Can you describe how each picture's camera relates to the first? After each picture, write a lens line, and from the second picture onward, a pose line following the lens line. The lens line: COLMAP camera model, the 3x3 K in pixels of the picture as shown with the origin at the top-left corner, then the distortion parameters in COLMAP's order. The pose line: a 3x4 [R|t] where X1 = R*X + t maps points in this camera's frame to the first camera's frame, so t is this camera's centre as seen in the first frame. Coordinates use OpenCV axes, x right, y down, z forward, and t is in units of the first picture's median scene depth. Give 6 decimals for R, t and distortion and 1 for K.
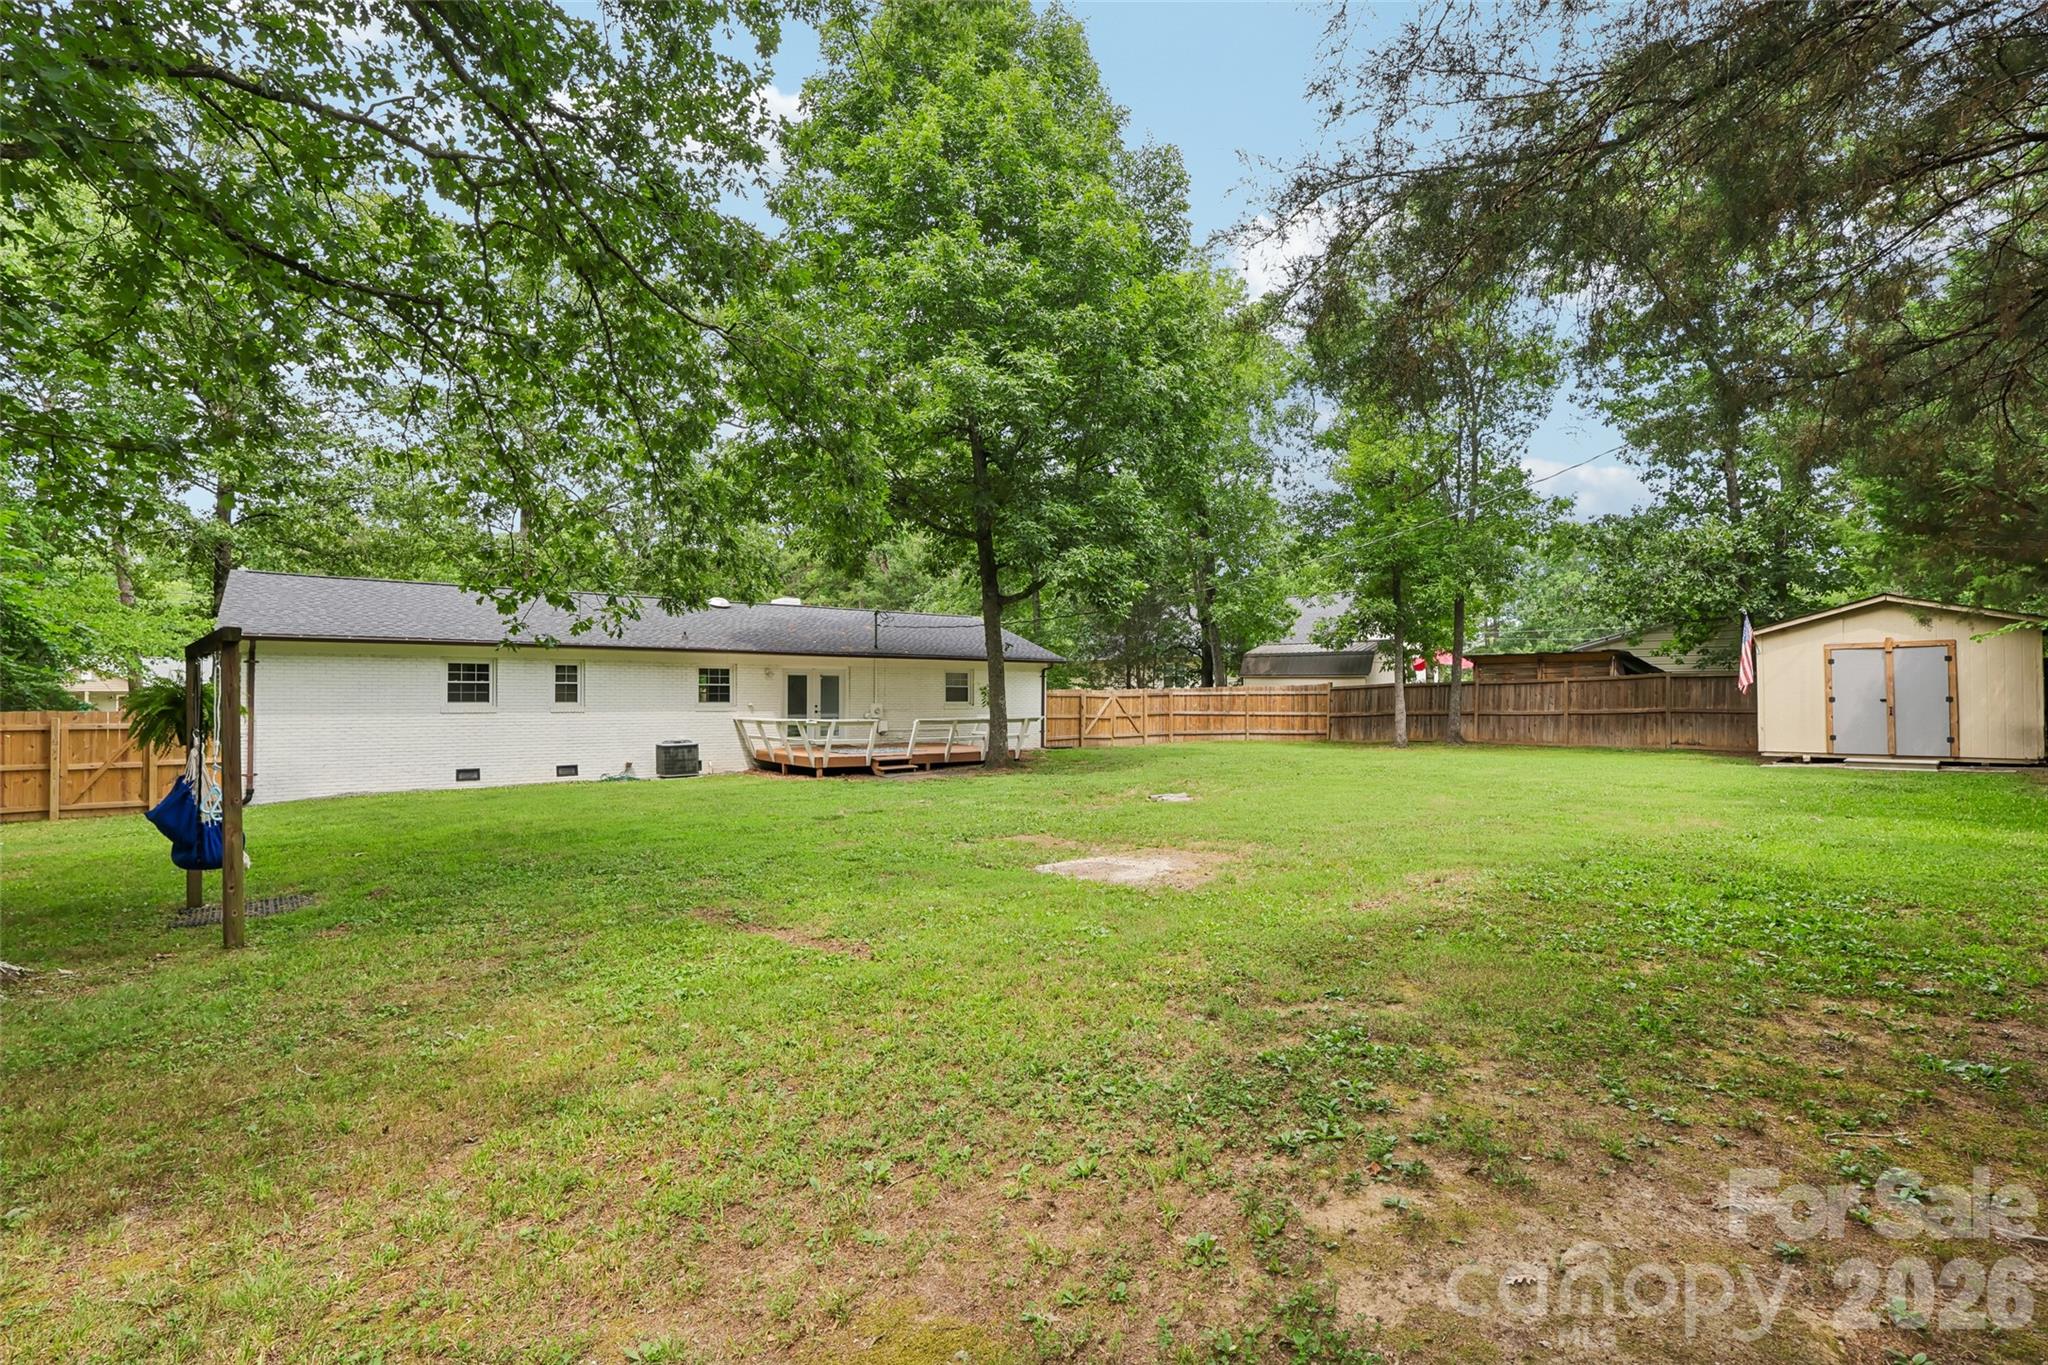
lens RADIAL K [[952.6, 0, 1022.4], [0, 952.6, 690.9], [0, 0, 1]] dist [0.000629, 0.000684]
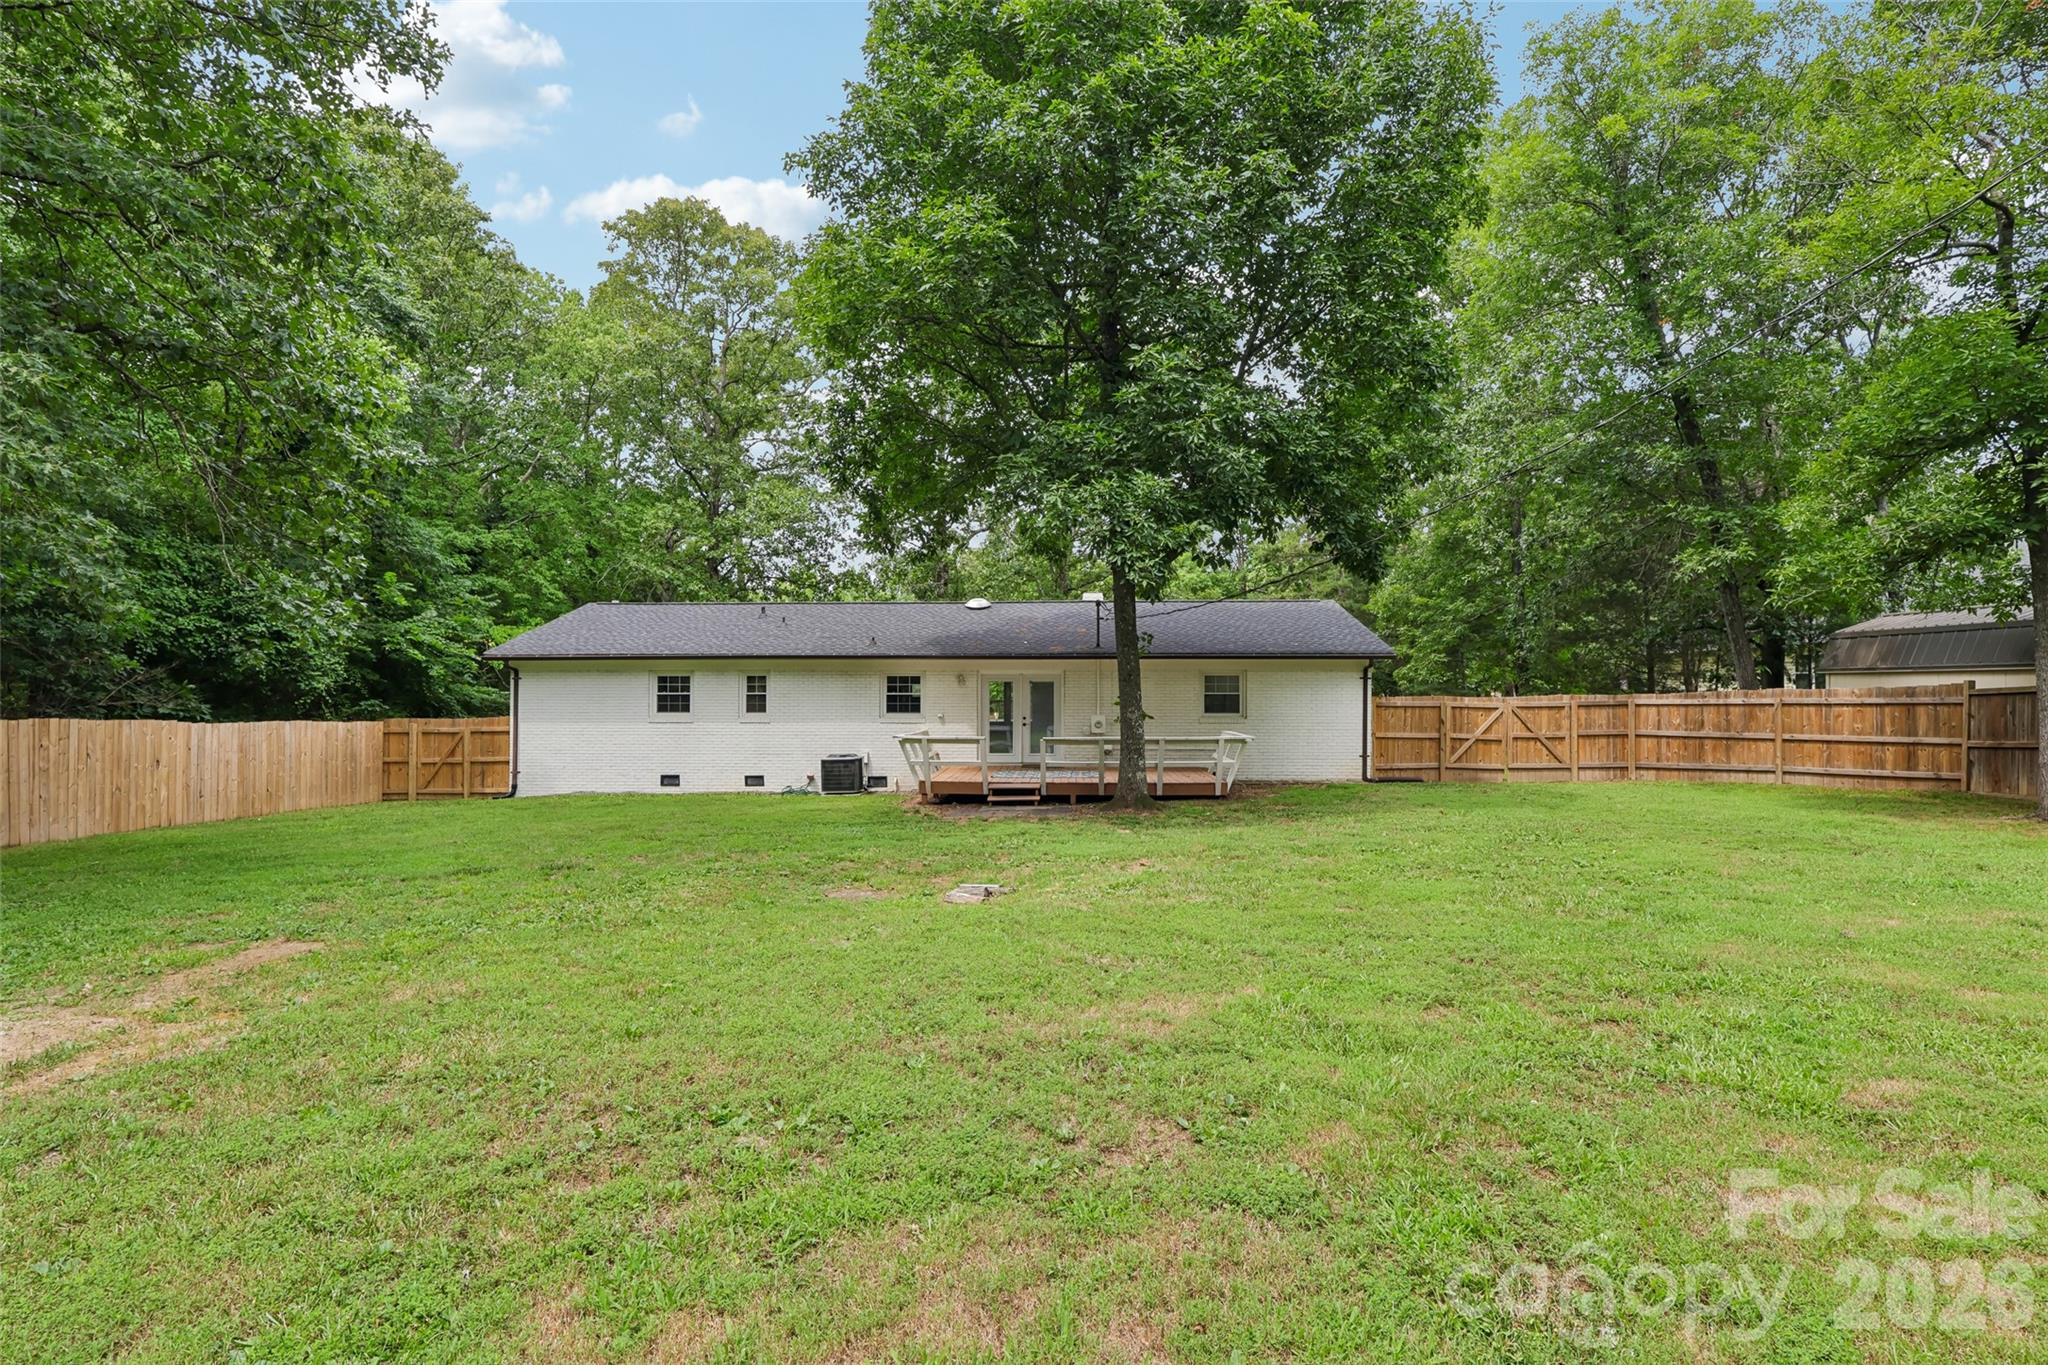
lens RADIAL K [[952.6, 0, 1026.0], [0, 952.6, 686.7], [0, 0, 1]] dist [0.000629, 0.000684]
pose [[0.770715, -0.011091, -0.637084, 0.377432], [0.004128, 0.999914, -0.012414, -0.001928], [0.637167, 0.006938, 0.770694, 0.401119]]
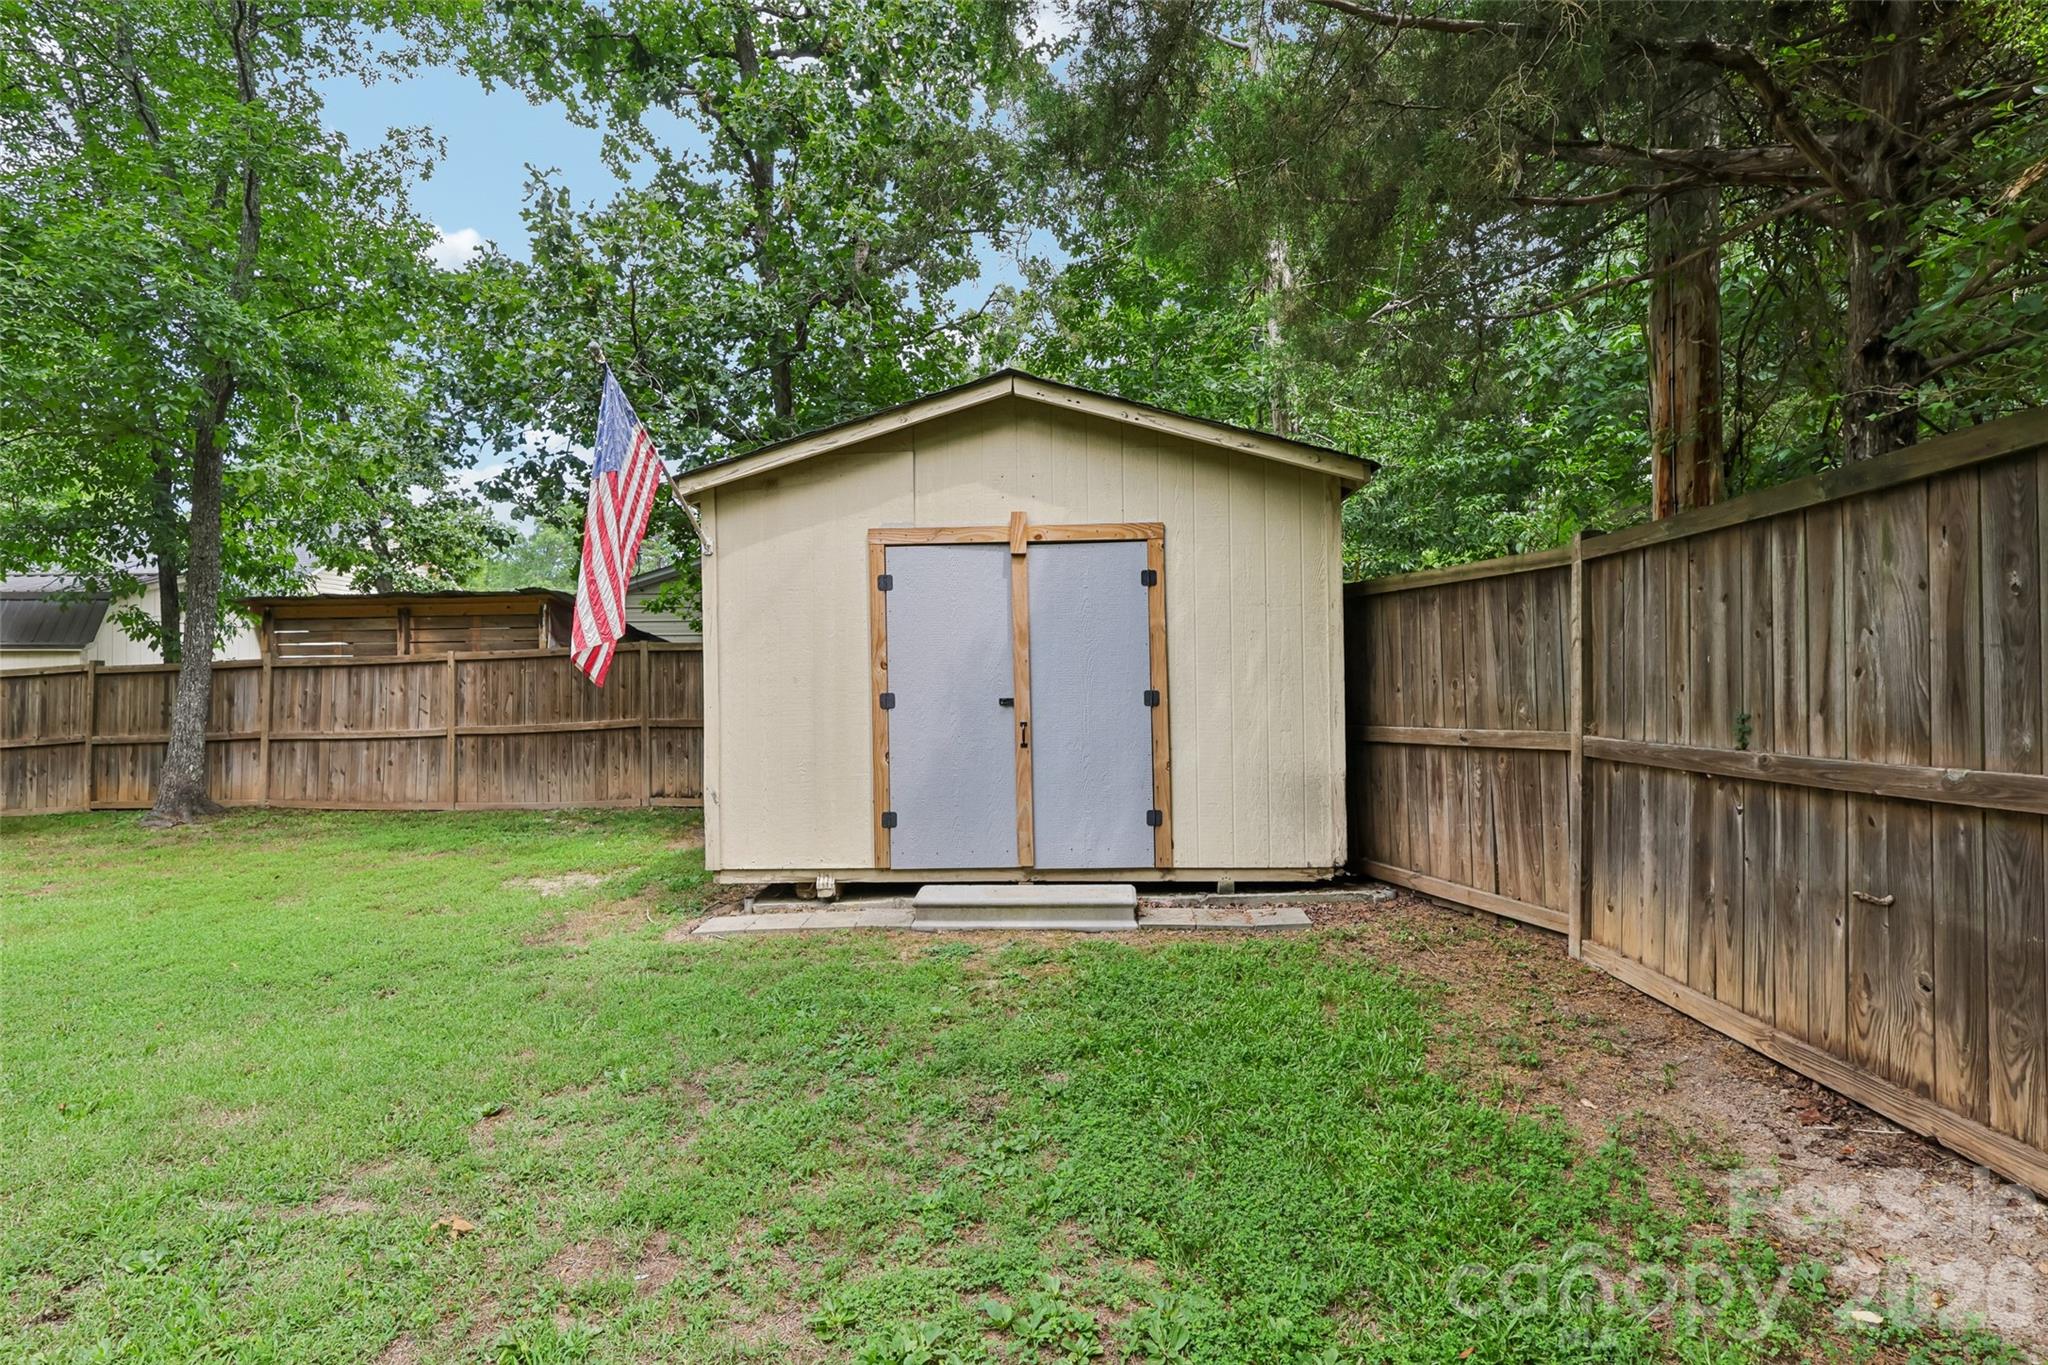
lens RADIAL K [[952.6, 0, 1024.1], [0, 952.6, 687.9], [0, 0, 1]] dist [0.000629, 0.000684]
pose [[0.704926, 0.001434, 0.709279, 0.540329], [0.000660, 0.999996, -0.002677, 0.004675], [-0.709280, 0.002355, 0.704922, 0.612354]]
